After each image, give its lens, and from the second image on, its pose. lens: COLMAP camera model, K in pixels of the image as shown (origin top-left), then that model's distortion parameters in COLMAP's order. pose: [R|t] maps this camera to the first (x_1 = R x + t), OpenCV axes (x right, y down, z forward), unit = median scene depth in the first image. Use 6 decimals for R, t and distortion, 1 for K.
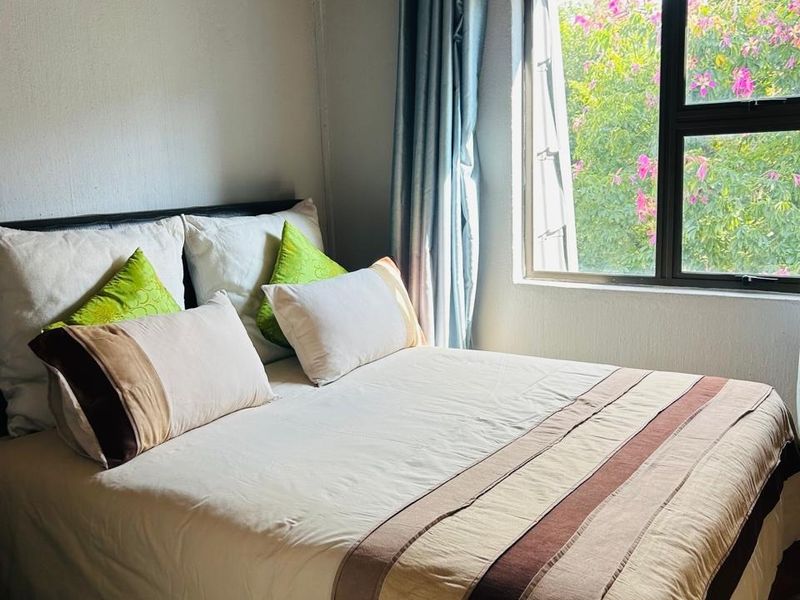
lens RADIAL K [[807.3, 0, 397.1], [0, 807.3, 302.4], [0, 0, 1]] dist [0.171837, -0.356300]
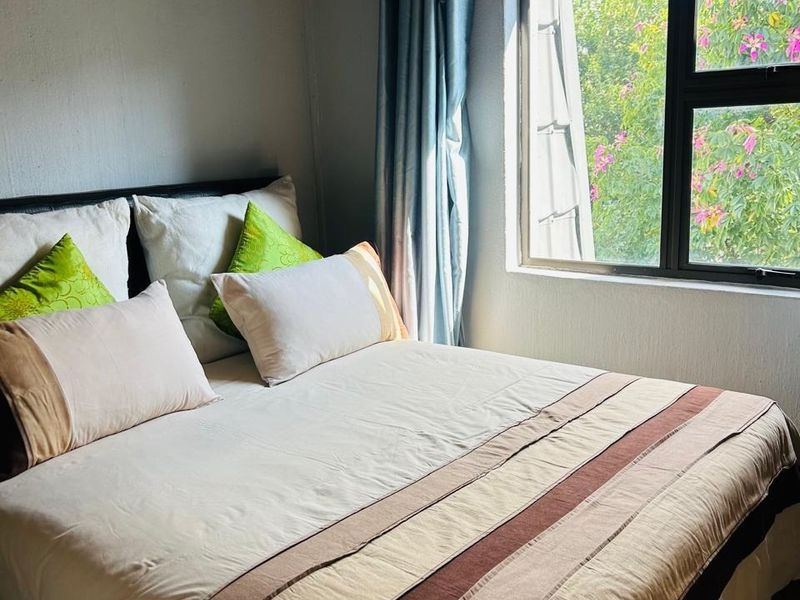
lens RADIAL K [[807.3, 0, 397.1], [0, 807.3, 302.4], [0, 0, 1]] dist [0.171837, -0.356300]
pose [[0.995995, 0.015828, -0.088000, 0.120201], [-0.012349, 0.999126, 0.039936, -0.027607], [0.088555, -0.038689, 0.995320, 0.096507]]
